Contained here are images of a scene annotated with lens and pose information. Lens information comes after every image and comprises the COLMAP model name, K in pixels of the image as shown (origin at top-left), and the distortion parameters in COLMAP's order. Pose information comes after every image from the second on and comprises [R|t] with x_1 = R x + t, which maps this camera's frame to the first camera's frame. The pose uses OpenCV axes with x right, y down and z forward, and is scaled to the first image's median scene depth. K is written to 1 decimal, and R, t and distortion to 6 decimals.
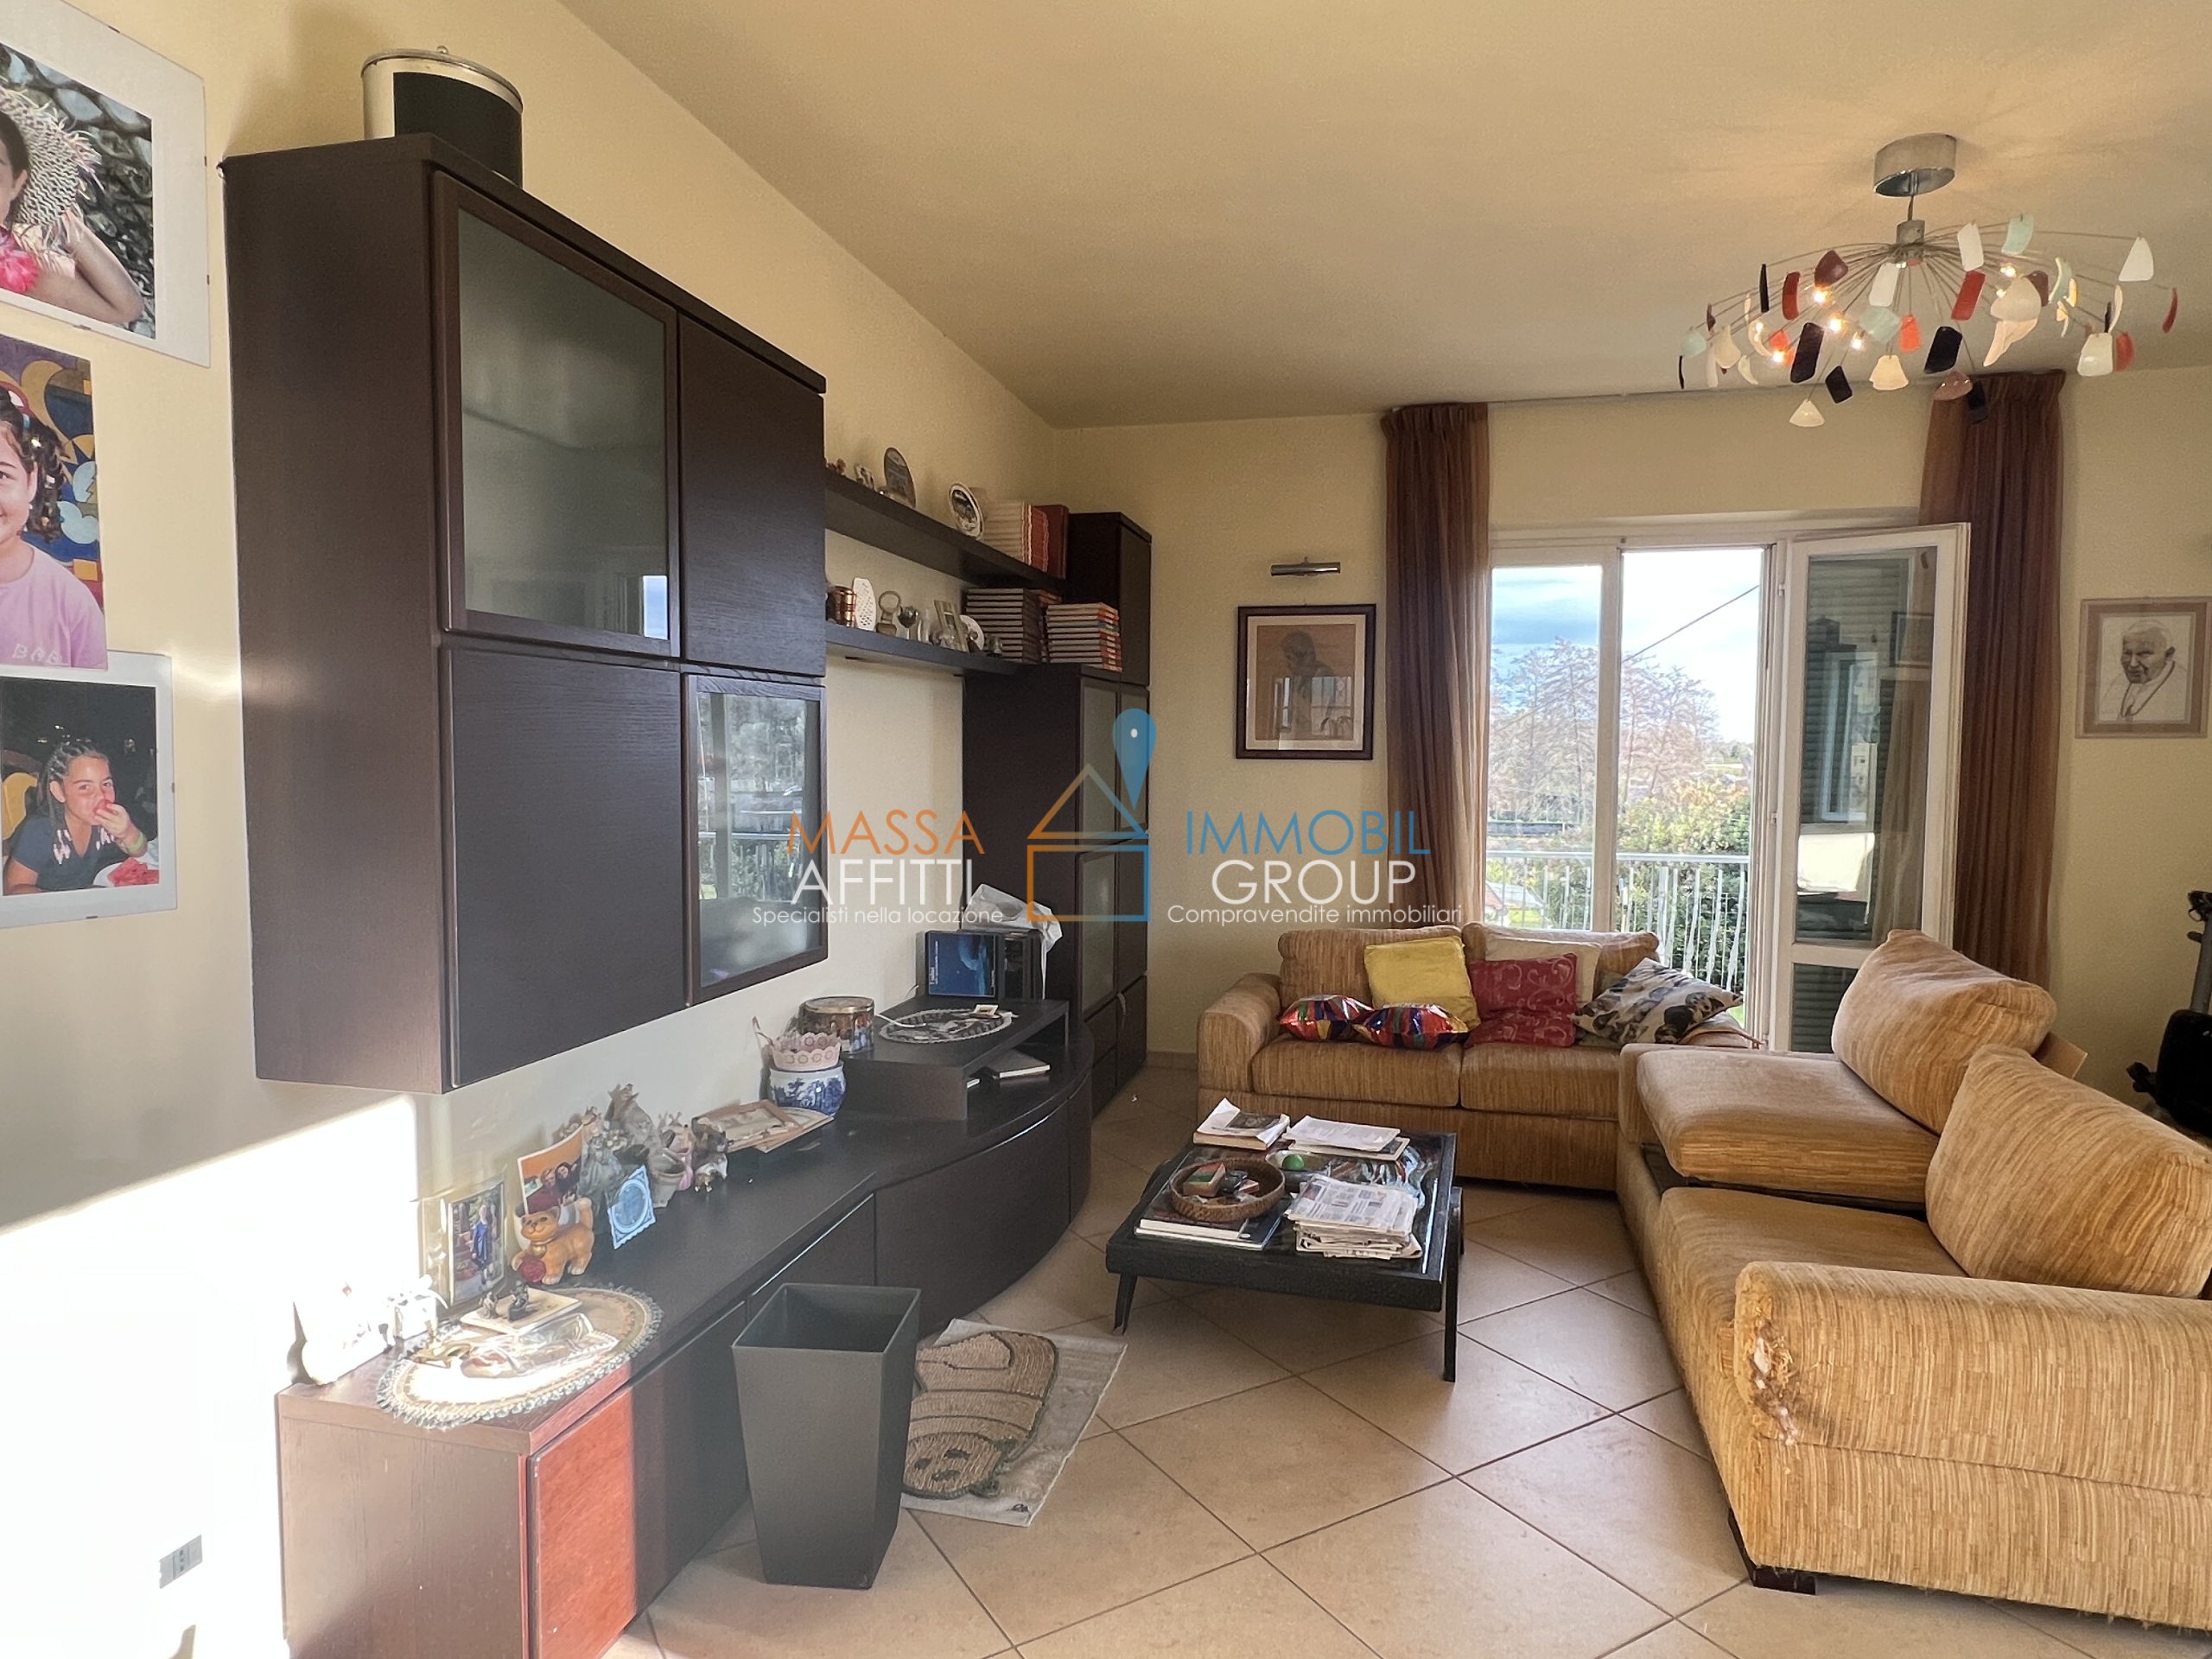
lens RADIAL K [[1308.3, 0, 1094.9], [0, 1308.3, 831.4], [0, 0, 1]] dist [-0.002640, 0.000619]
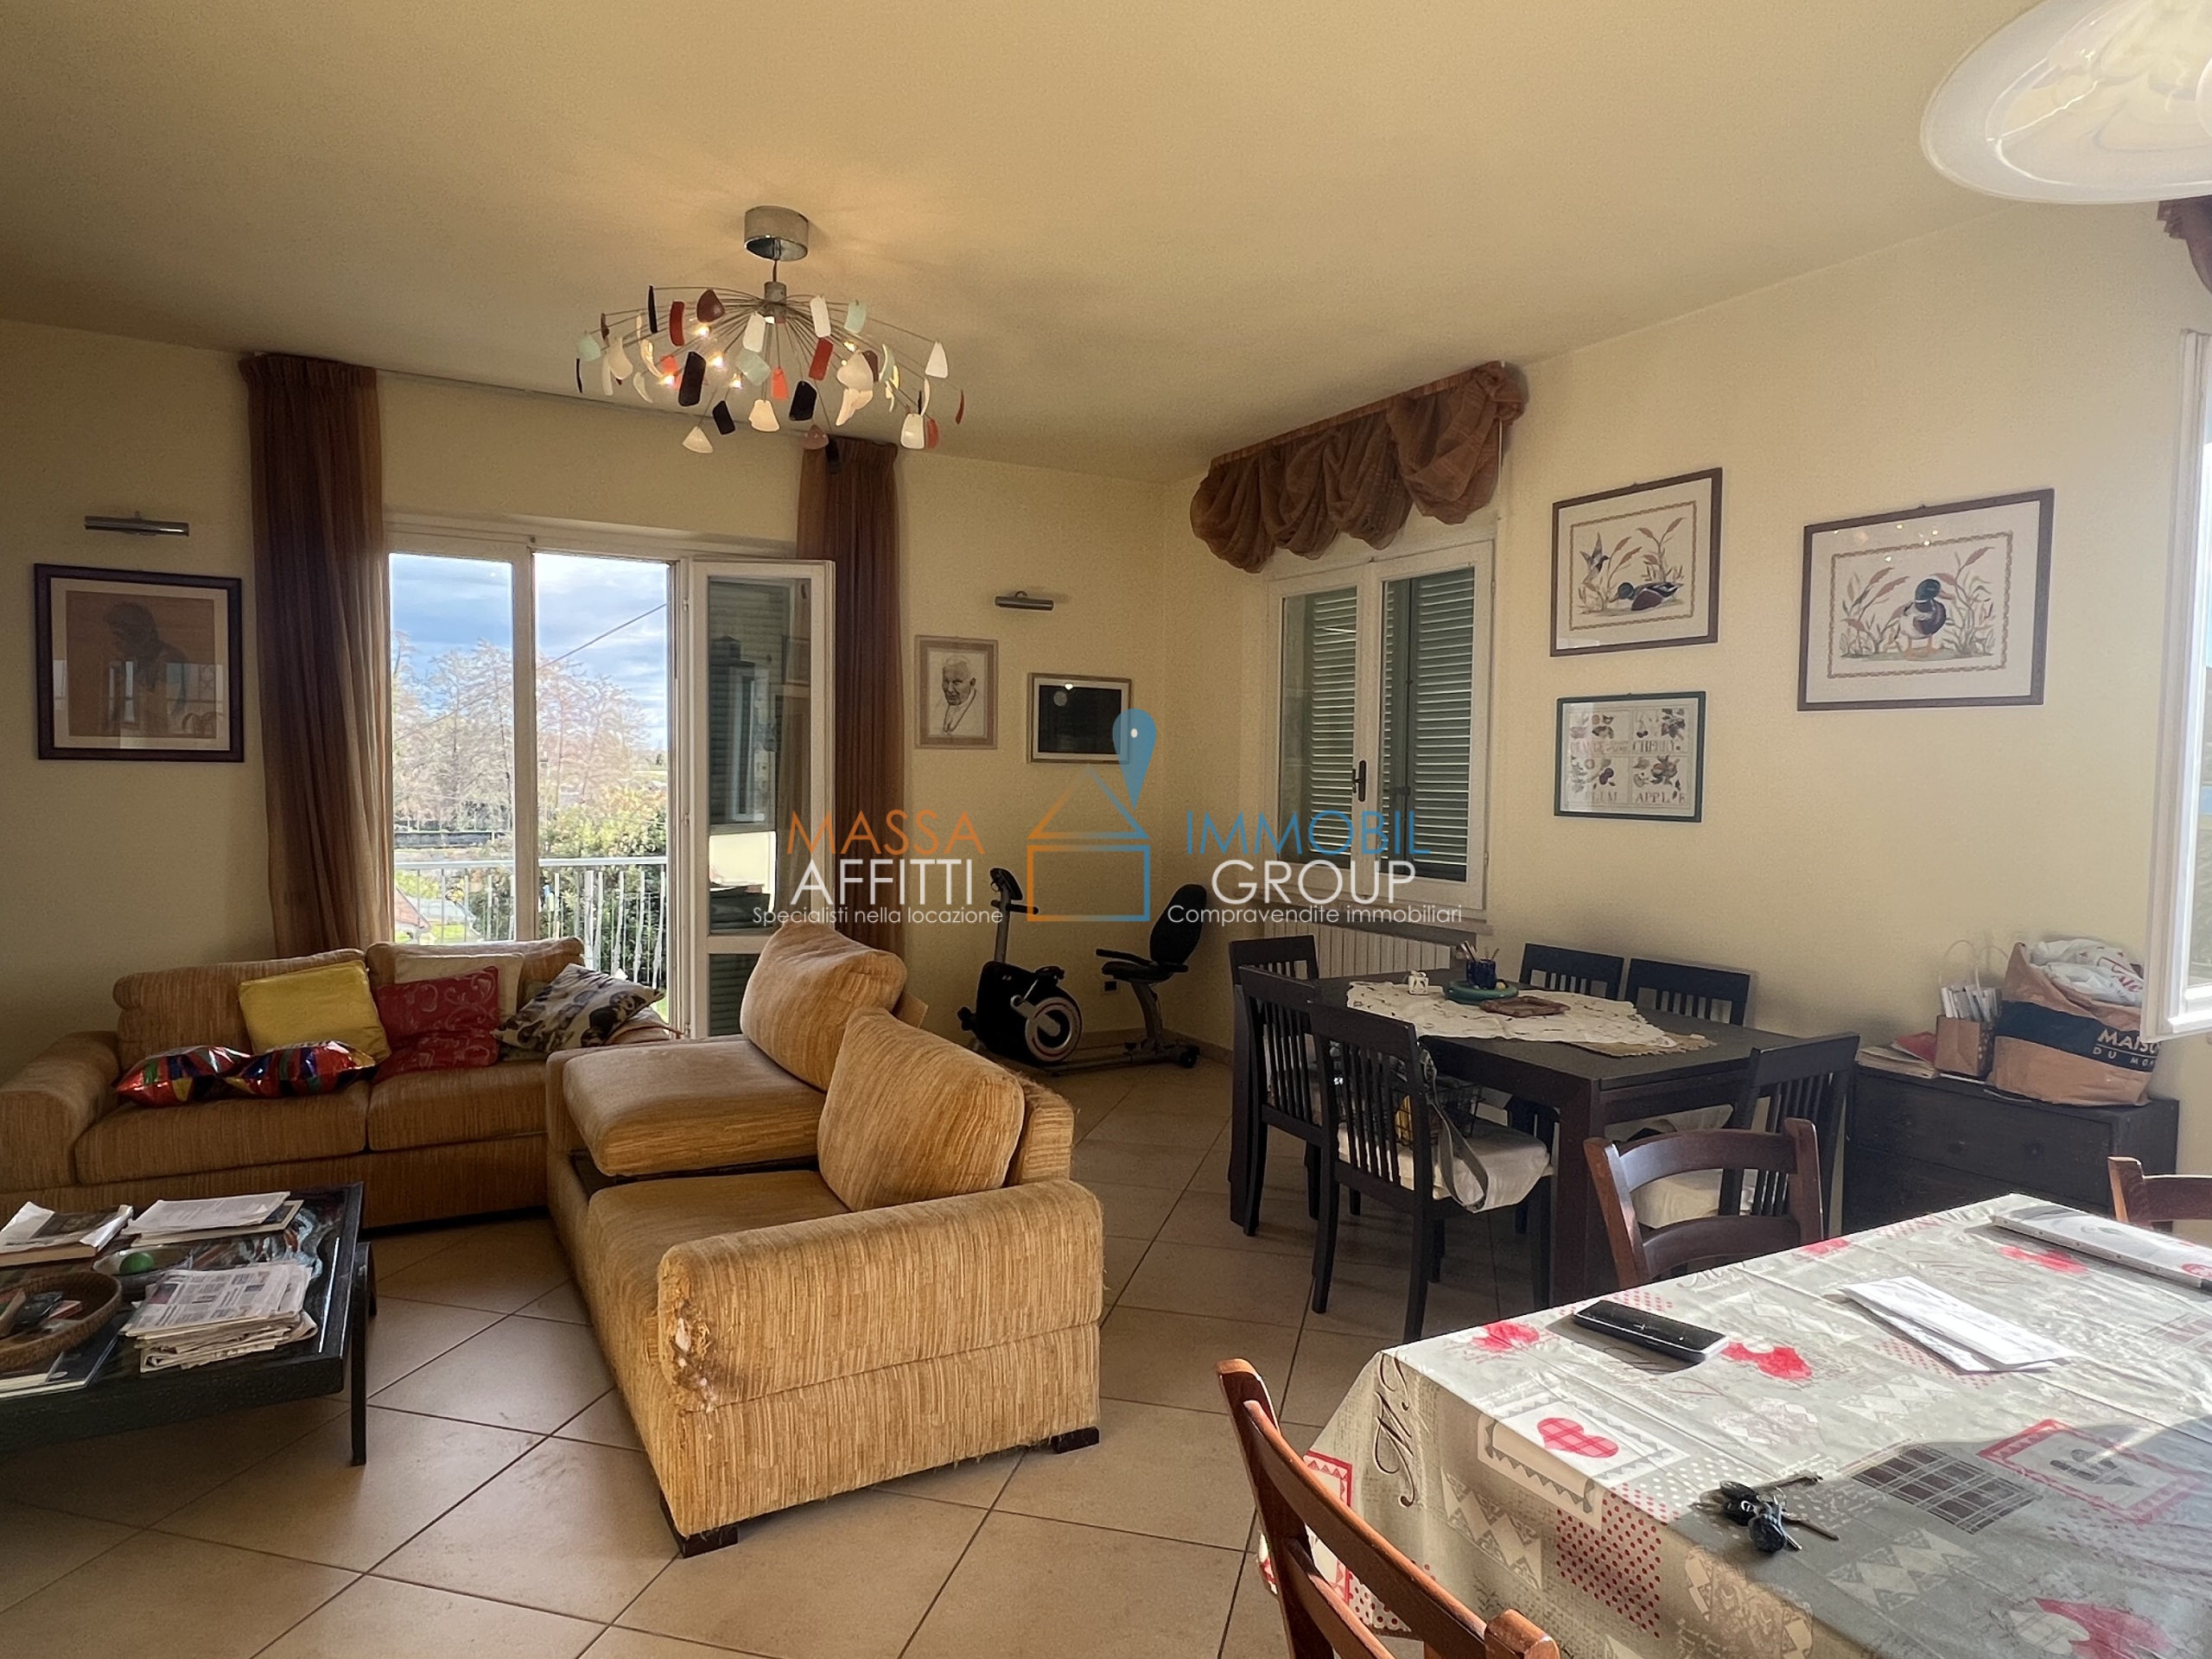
lens RADIAL K [[1308.3, 0, 1094.9], [0, 1308.3, 831.4], [0, 0, 1]] dist [-0.002640, 0.000619]
pose [[0.714270, -0.030056, 0.699224, 0.019956], [0.033633, 0.999397, 0.008602, 0.002233], [-0.699061, 0.017372, 0.714851, 0.014223]]
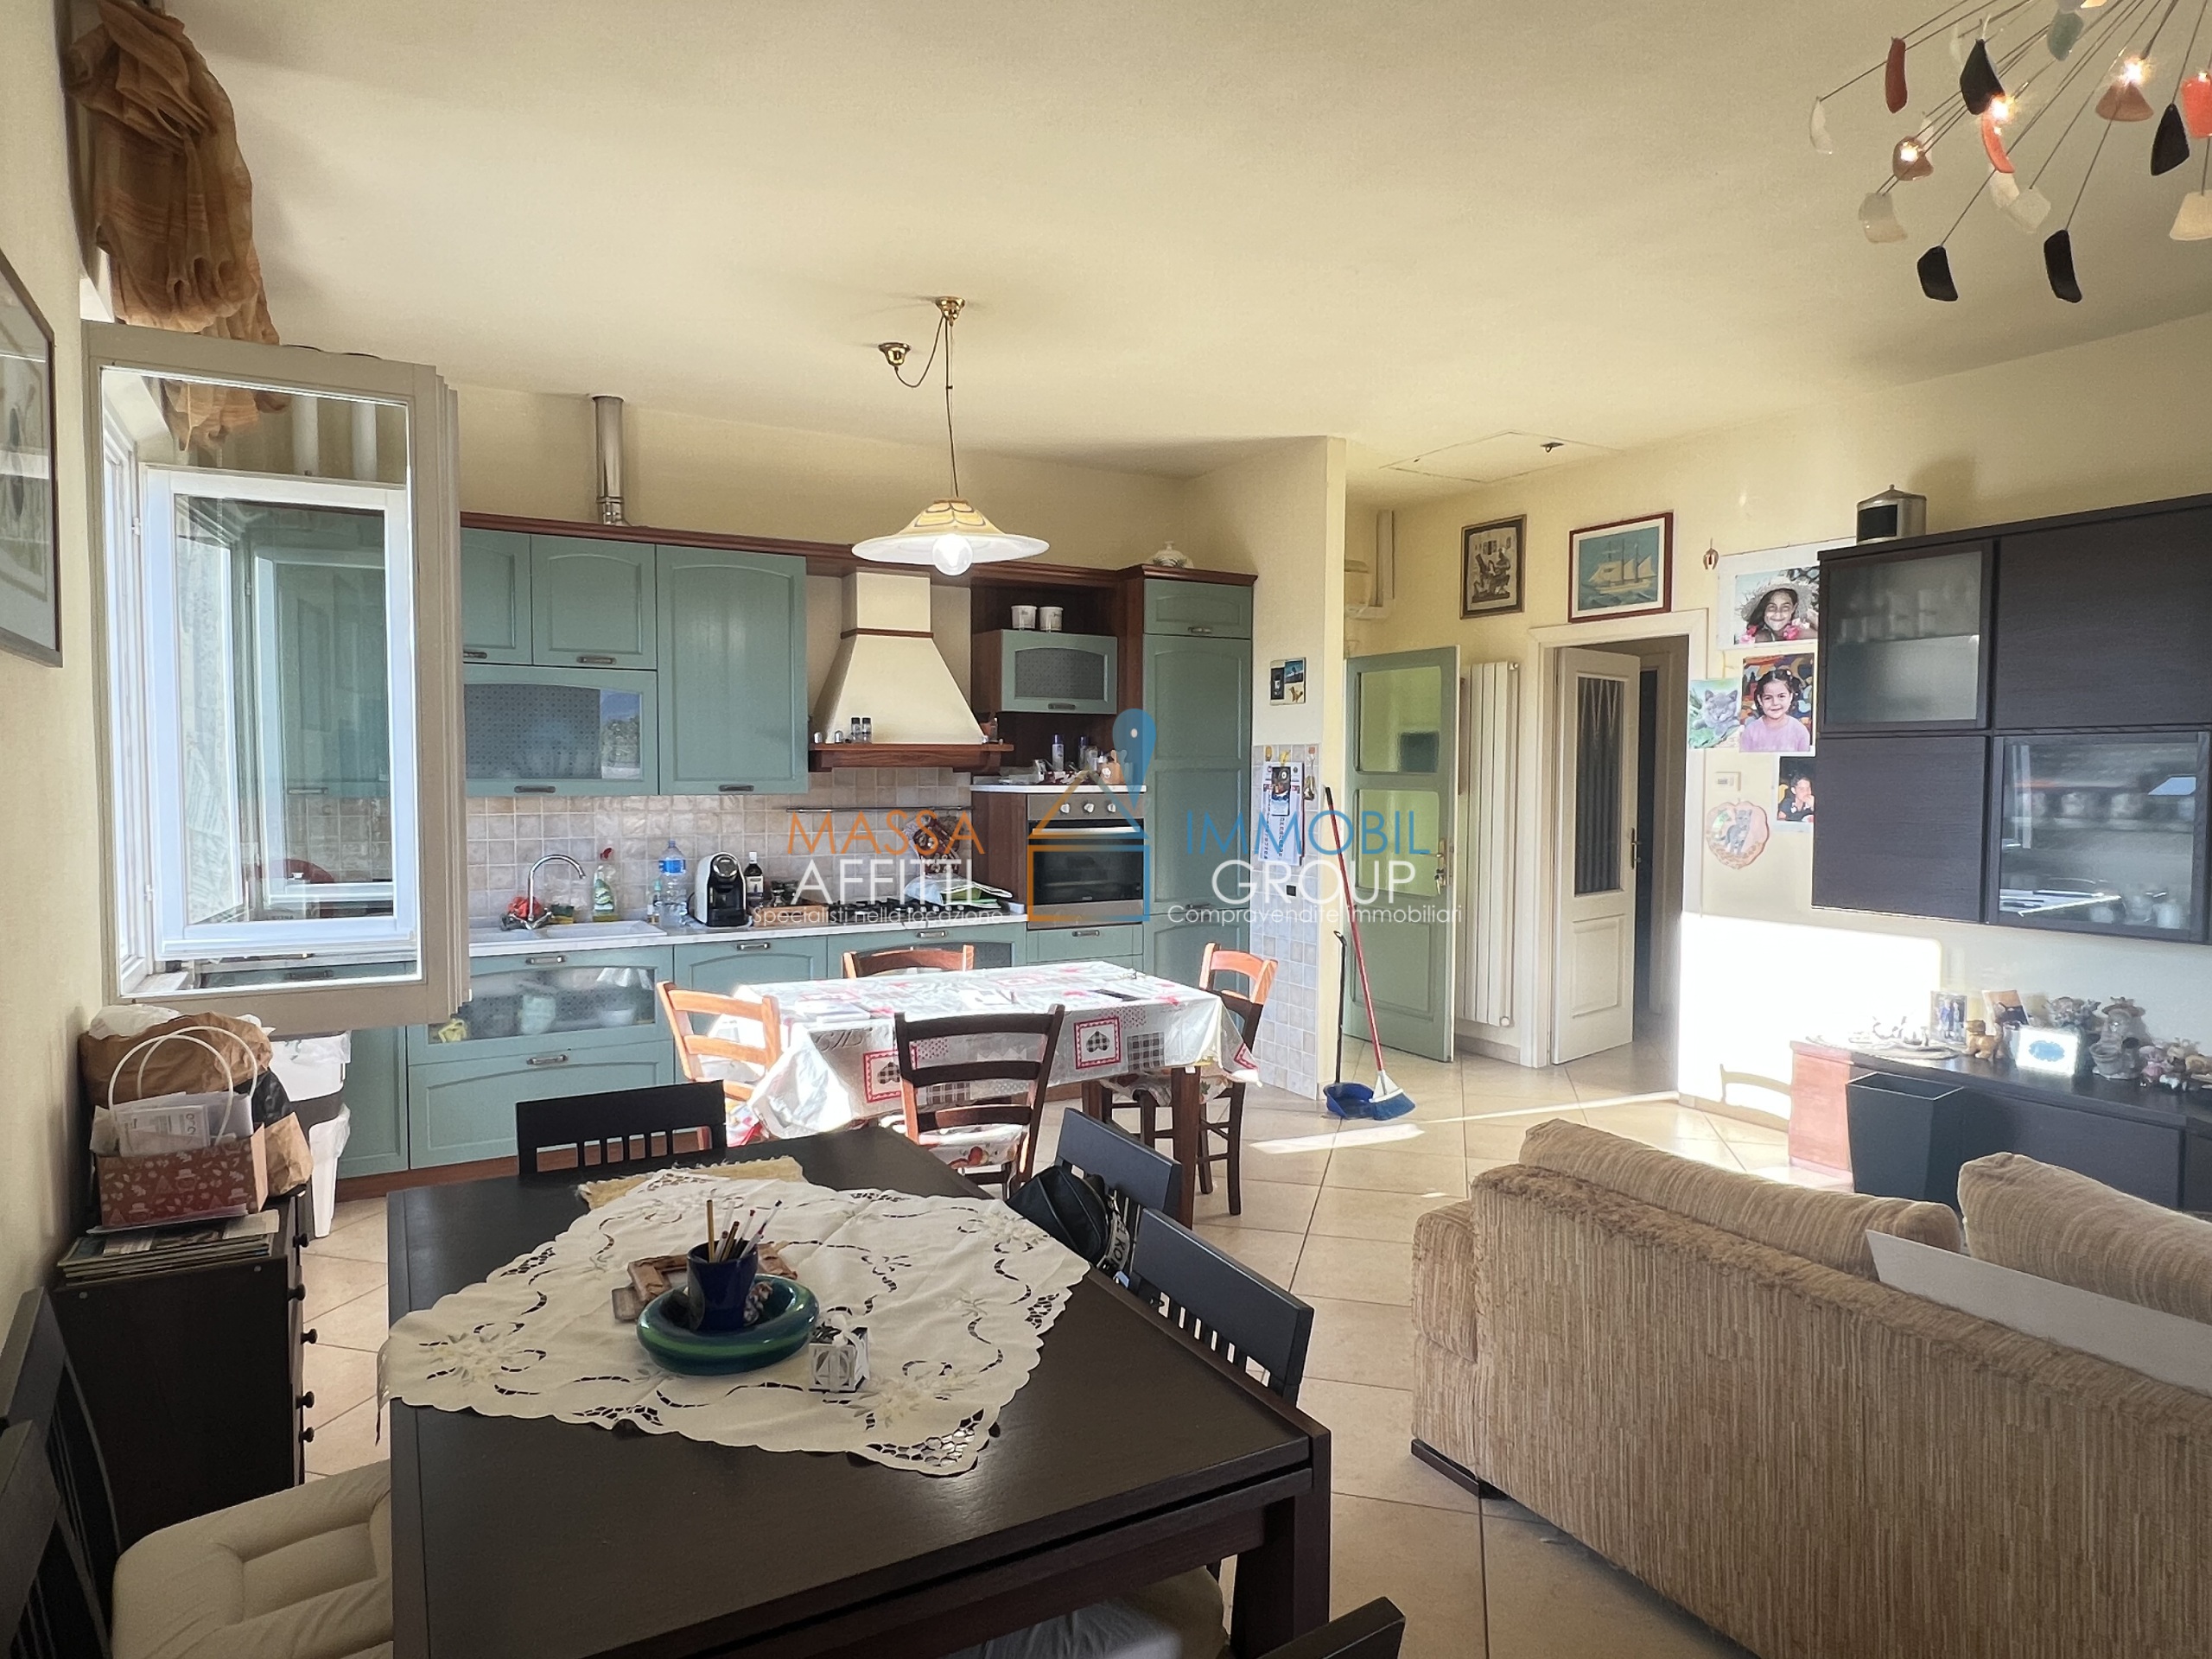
lens RADIAL K [[1308.3, 0, 1094.9], [0, 1308.3, 831.4], [0, 0, 1]] dist [-0.002640, 0.000619]
pose [[-0.718157, 0.024326, -0.695456, 0.641003], [-0.050809, 0.994888, 0.087267, -0.029687], [0.694024, 0.098007, -0.713250, 0.505243]]
